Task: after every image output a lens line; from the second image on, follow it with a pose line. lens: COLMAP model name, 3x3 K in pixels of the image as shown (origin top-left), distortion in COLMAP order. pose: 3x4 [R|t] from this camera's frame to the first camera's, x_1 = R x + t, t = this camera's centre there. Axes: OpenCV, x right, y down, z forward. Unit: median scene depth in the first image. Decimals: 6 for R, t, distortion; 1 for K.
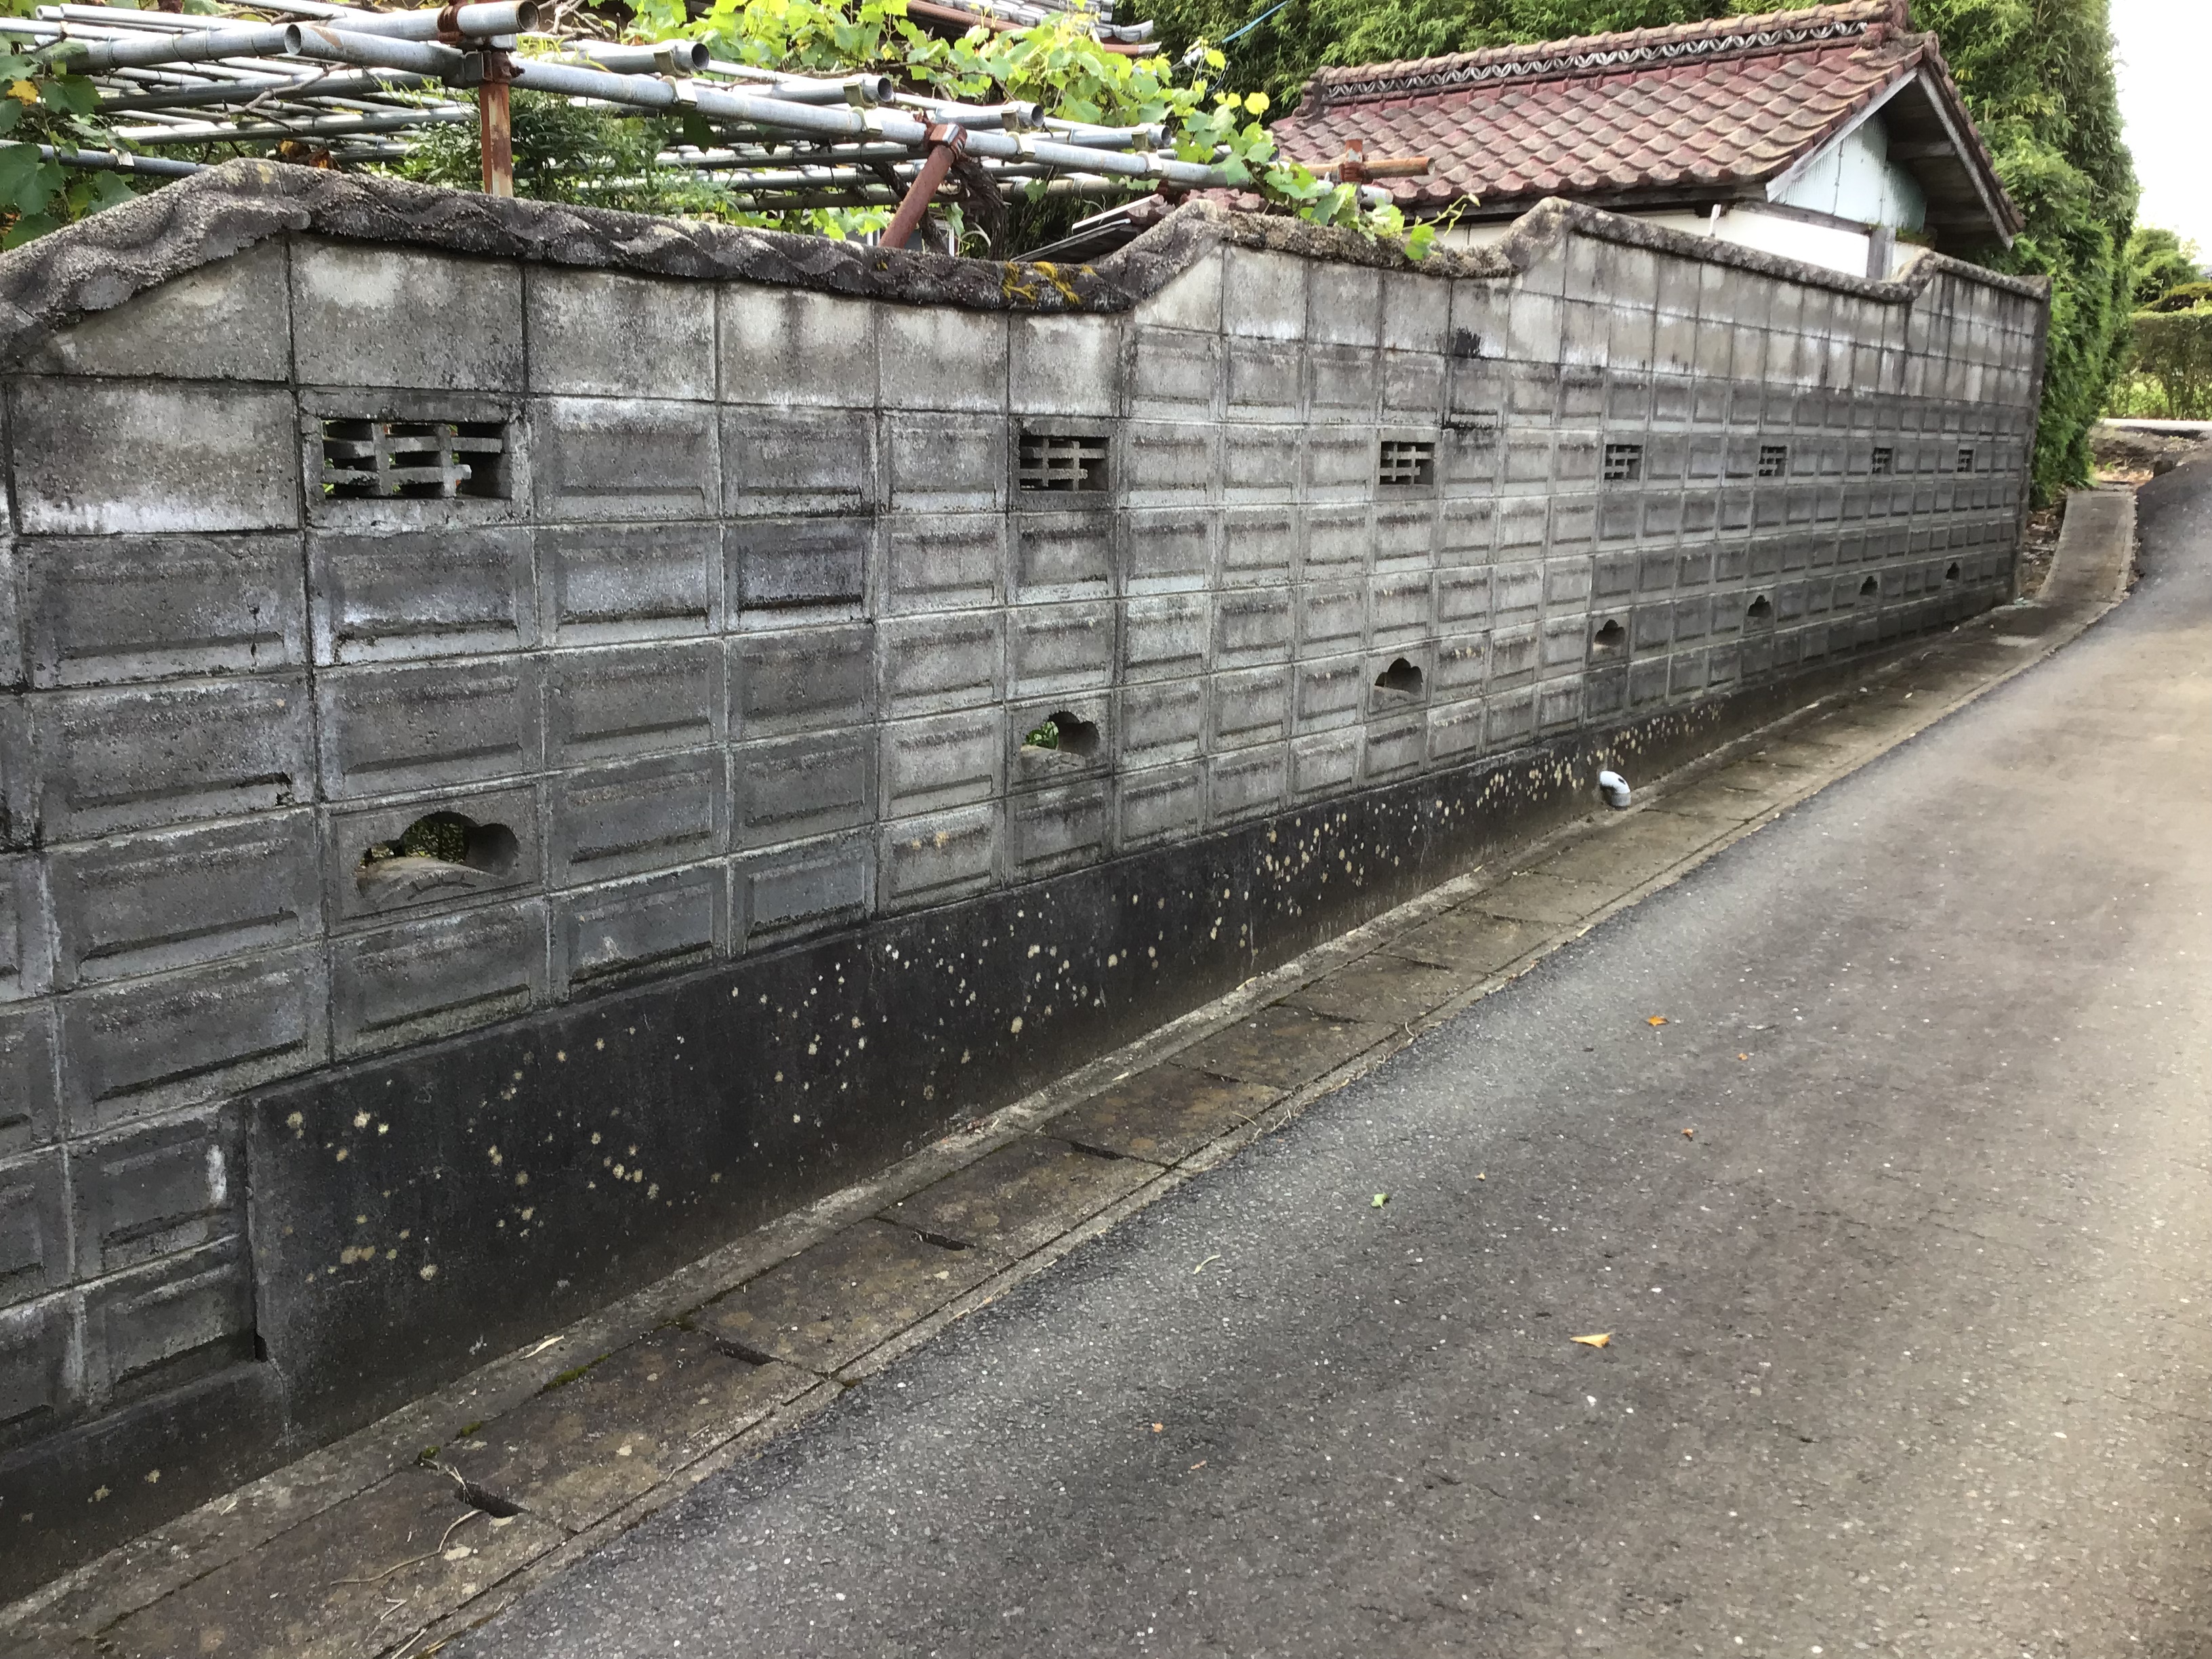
lens RADIAL K [[1982.6, 0, 1096.7], [0, 1982.6, 836.2], [0, 0, 1]] dist [0.046601, -0.011758]
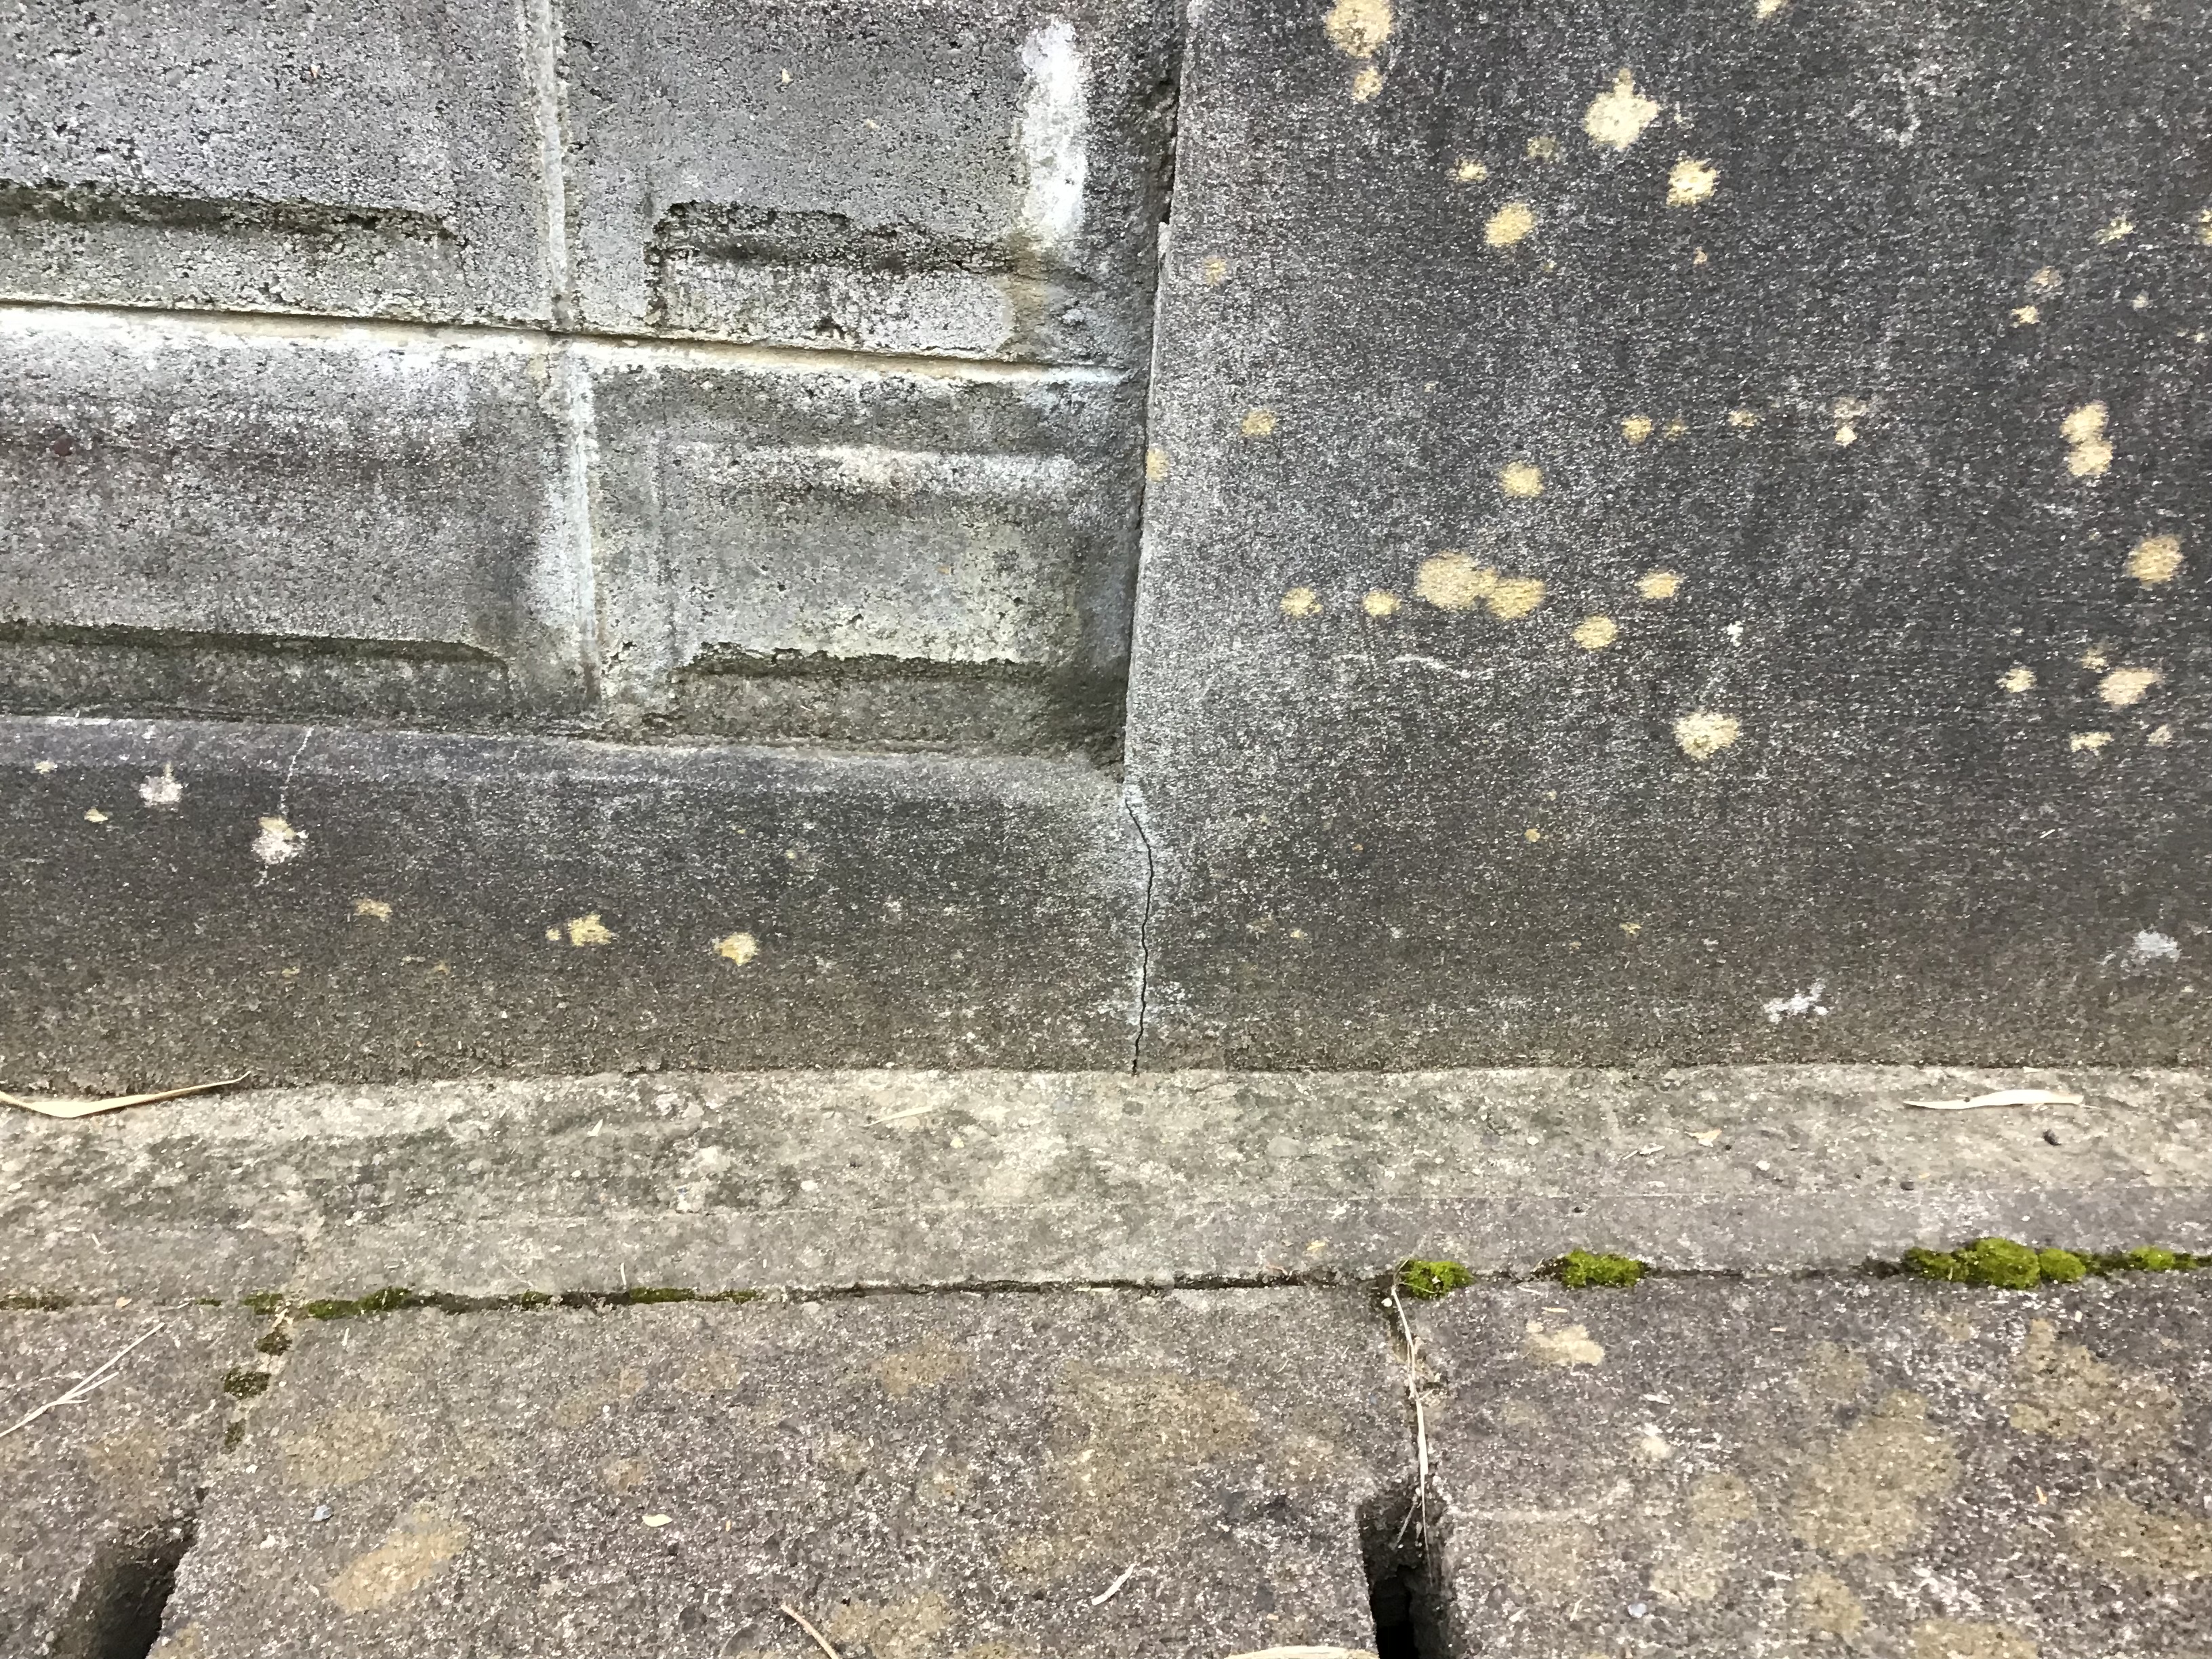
lens RADIAL K [[1982.6, 0, 1096.7], [0, 1982.6, 836.2], [0, 0, 1]] dist [0.046601, -0.011758]
pose [[0.593556, 0.454366, -0.664260, -0.200200], [-0.199543, 0.882696, 0.425476, 0.134216], [0.779662, -0.119995, 0.614596, 0.813403]]
